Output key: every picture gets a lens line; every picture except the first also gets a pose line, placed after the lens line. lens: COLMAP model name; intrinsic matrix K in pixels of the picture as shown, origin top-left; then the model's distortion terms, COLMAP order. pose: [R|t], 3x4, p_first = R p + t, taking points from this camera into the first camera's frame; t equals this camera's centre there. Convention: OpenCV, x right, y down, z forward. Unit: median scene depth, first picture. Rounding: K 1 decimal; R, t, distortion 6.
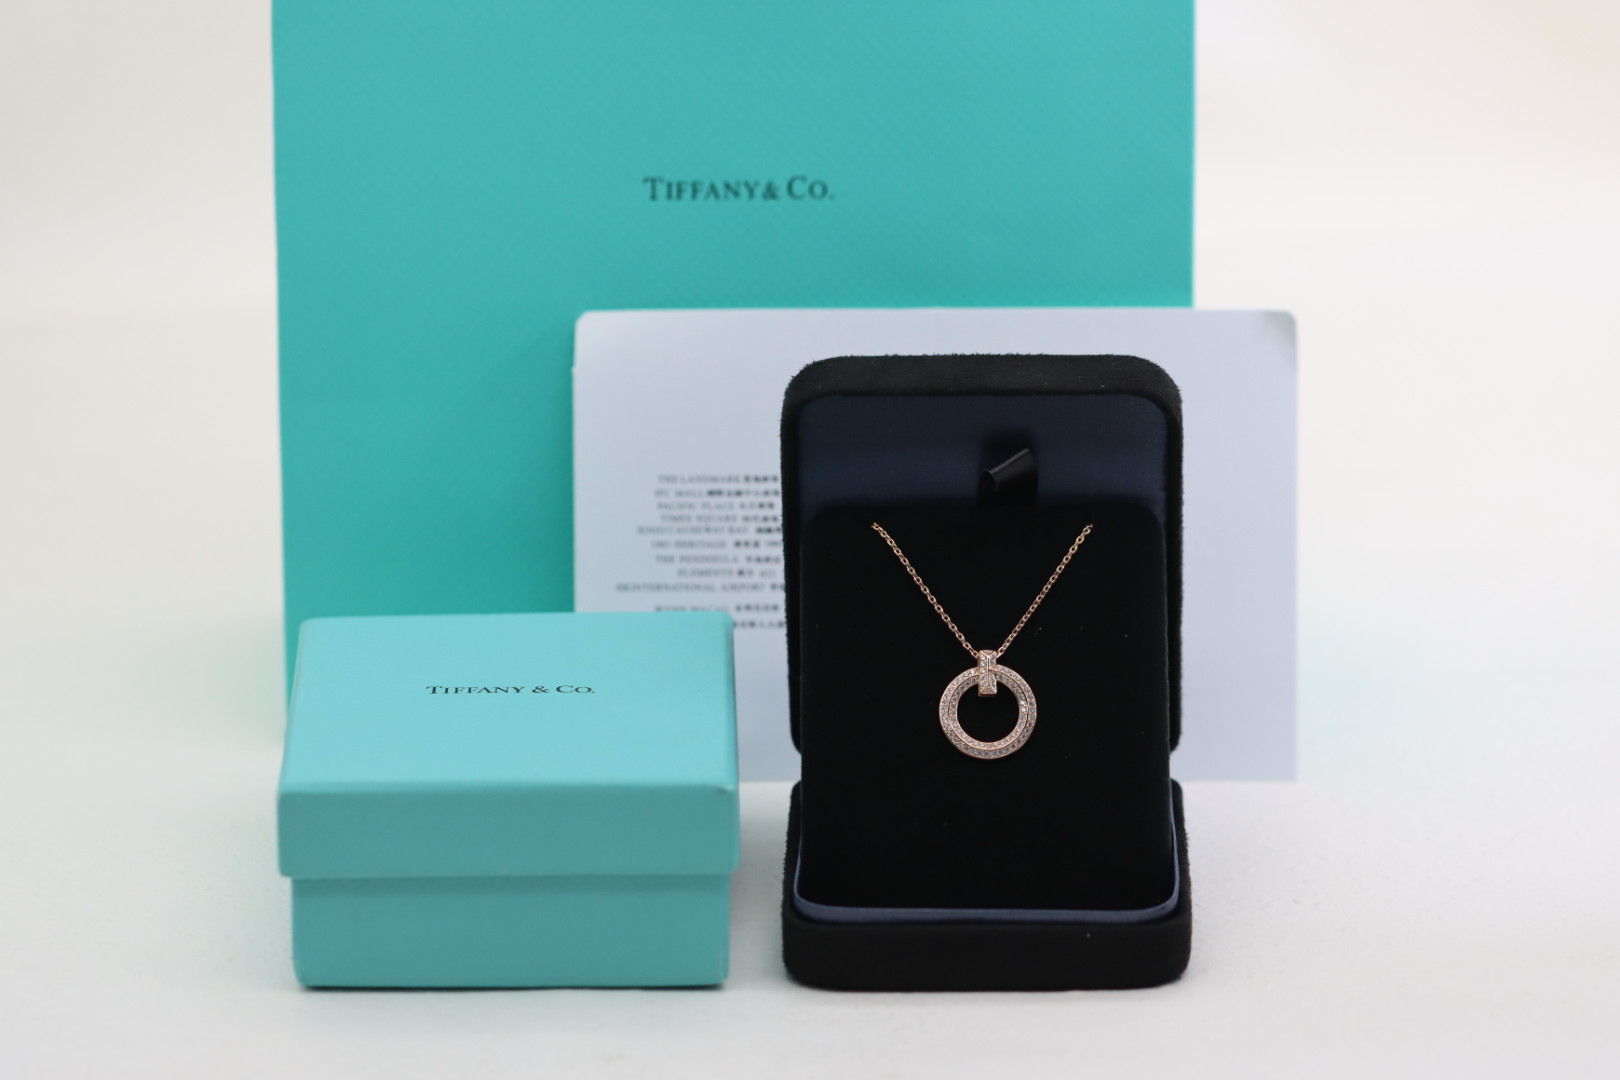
lens RADIAL K [[7557.3, 0, 875.3], [0, 7557.3, 541.1], [0, 0, 1]] dist [-0.997266, -2.103350]
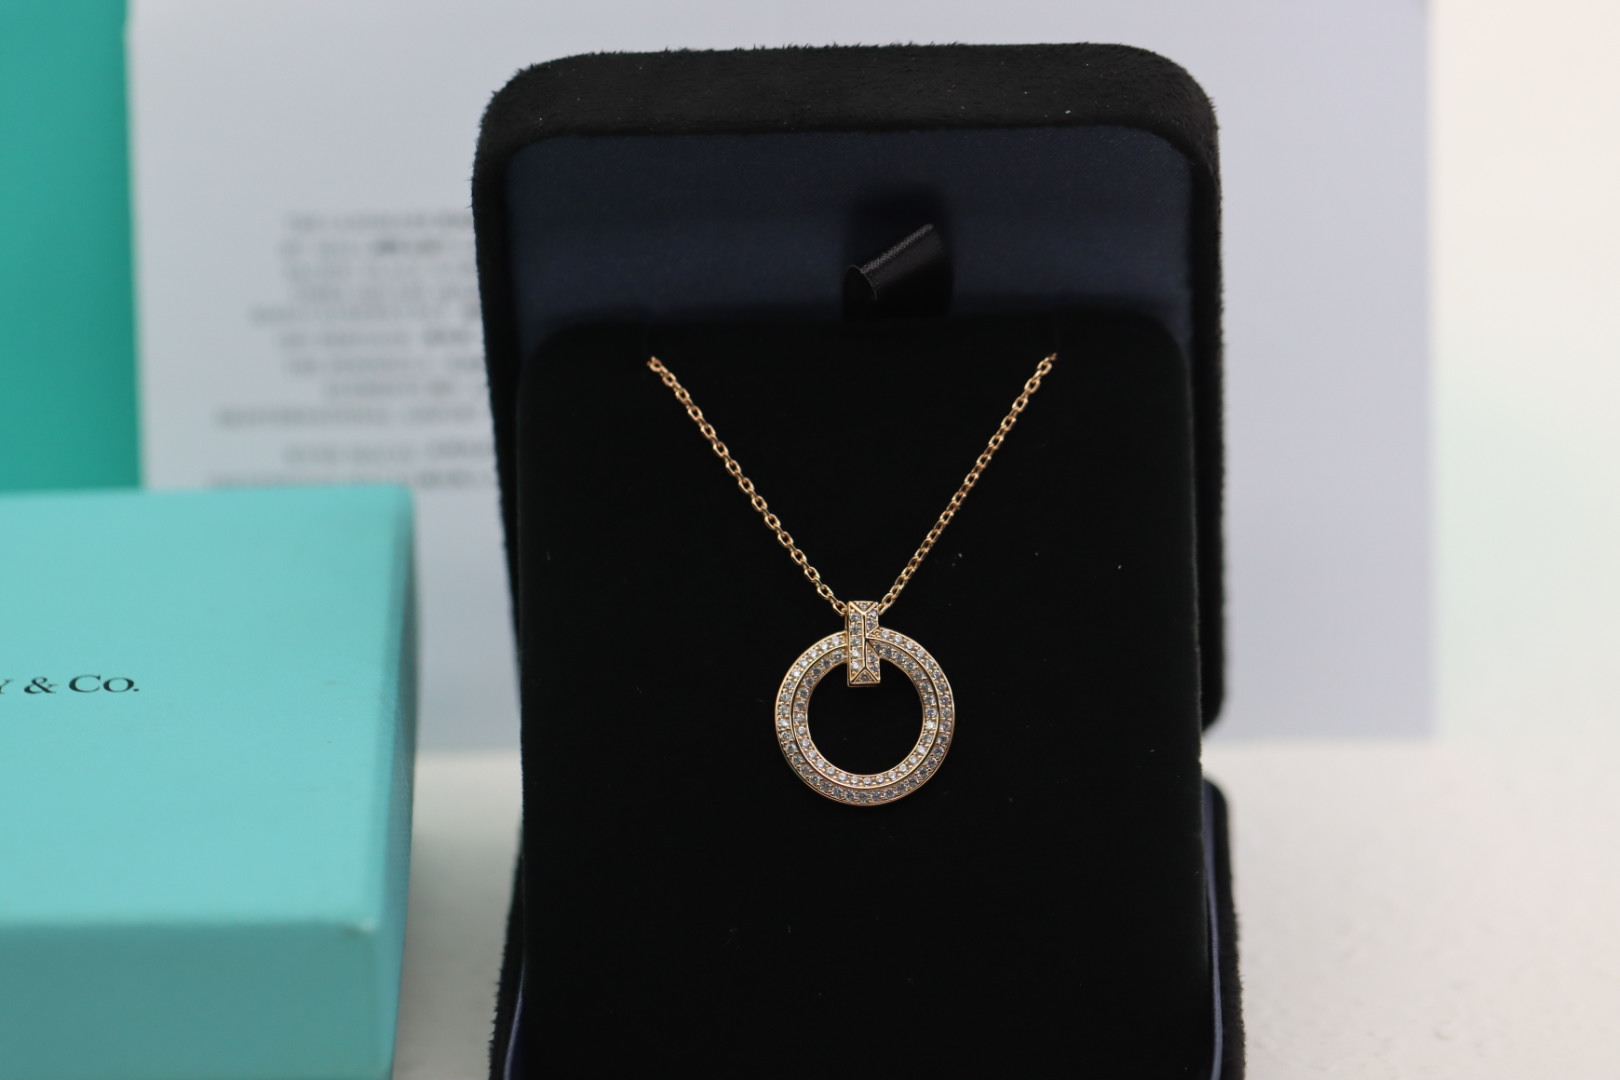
lens RADIAL K [[7678.4, 0, 810.0], [0, 7678.4, 540.0], [0, 0, 1]] dist [-0.380541, 3.456590]
pose [[0.999635, -0.016220, -0.021600, 0.022994], [0.018984, 0.990716, 0.134616, -0.063637], [0.019216, -0.134977, 0.990662, 0.456463]]
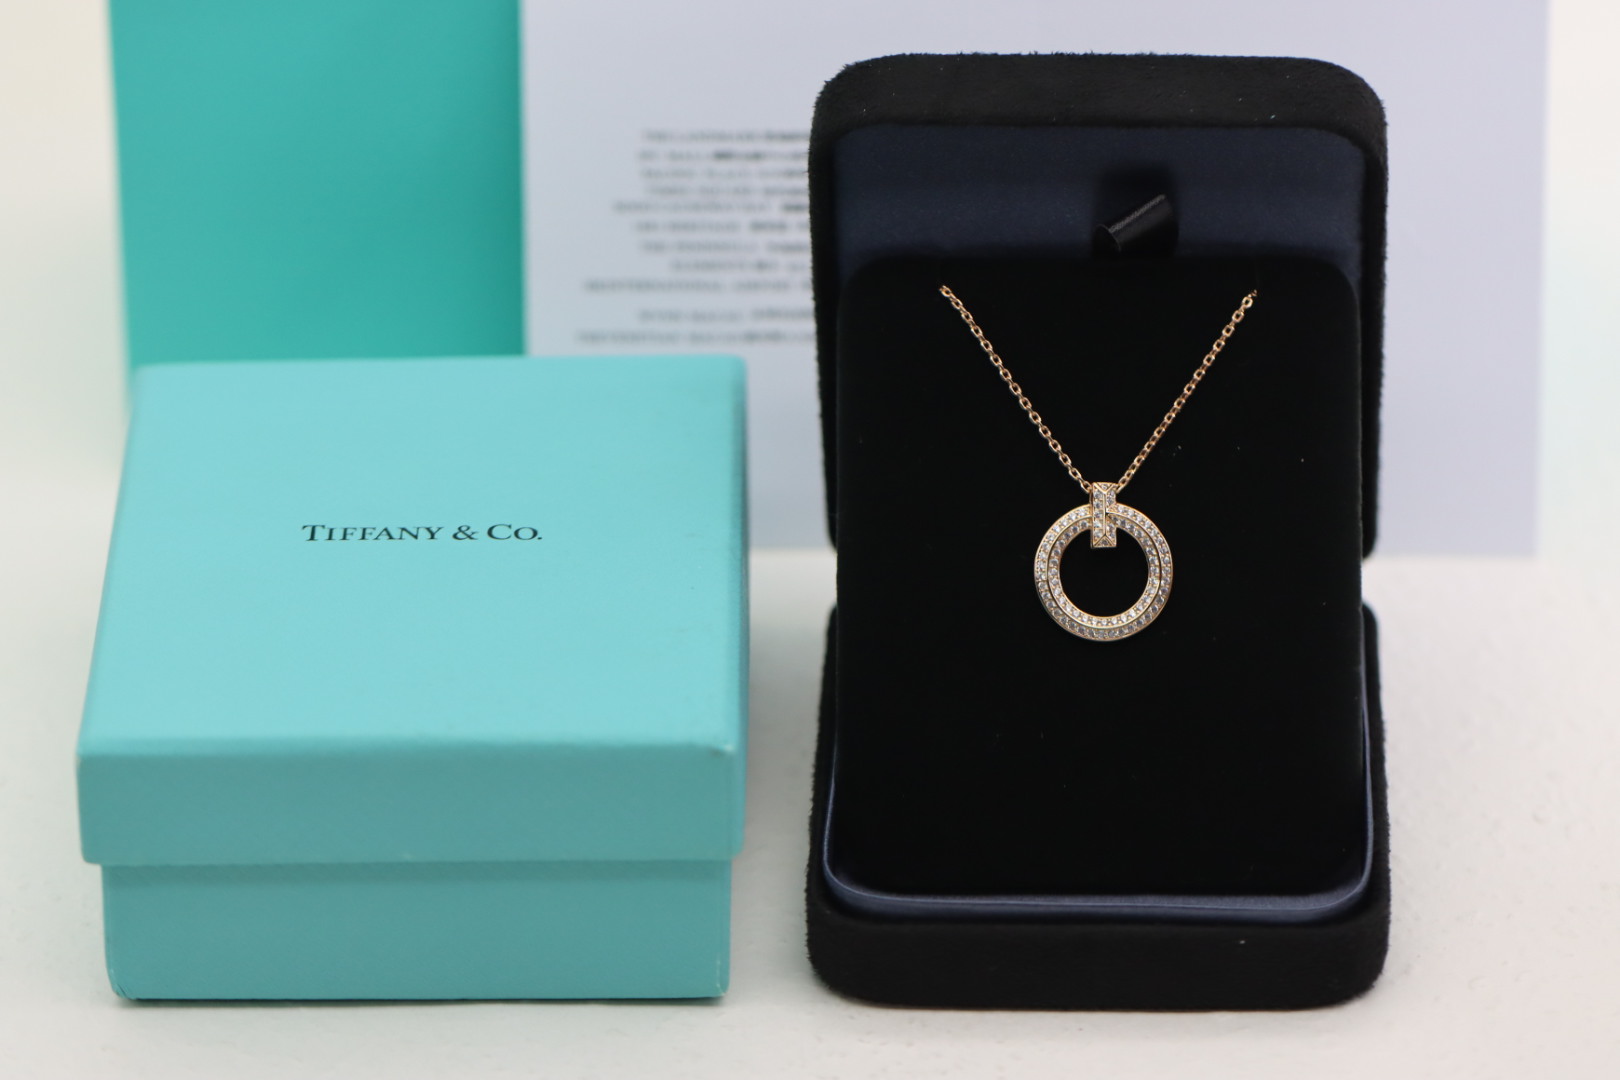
lens RADIAL K [[7635.4, 0, 810.0], [0, 7635.4, 540.0], [0, 0, 1]] dist [-0.613383, 4.639100]
pose [[0.999582, 0.007038, -0.028054, 0.007520], [-0.000285, 0.972296, 0.233751, -0.145054], [0.028922, -0.233646, 0.971892, 0.311753]]
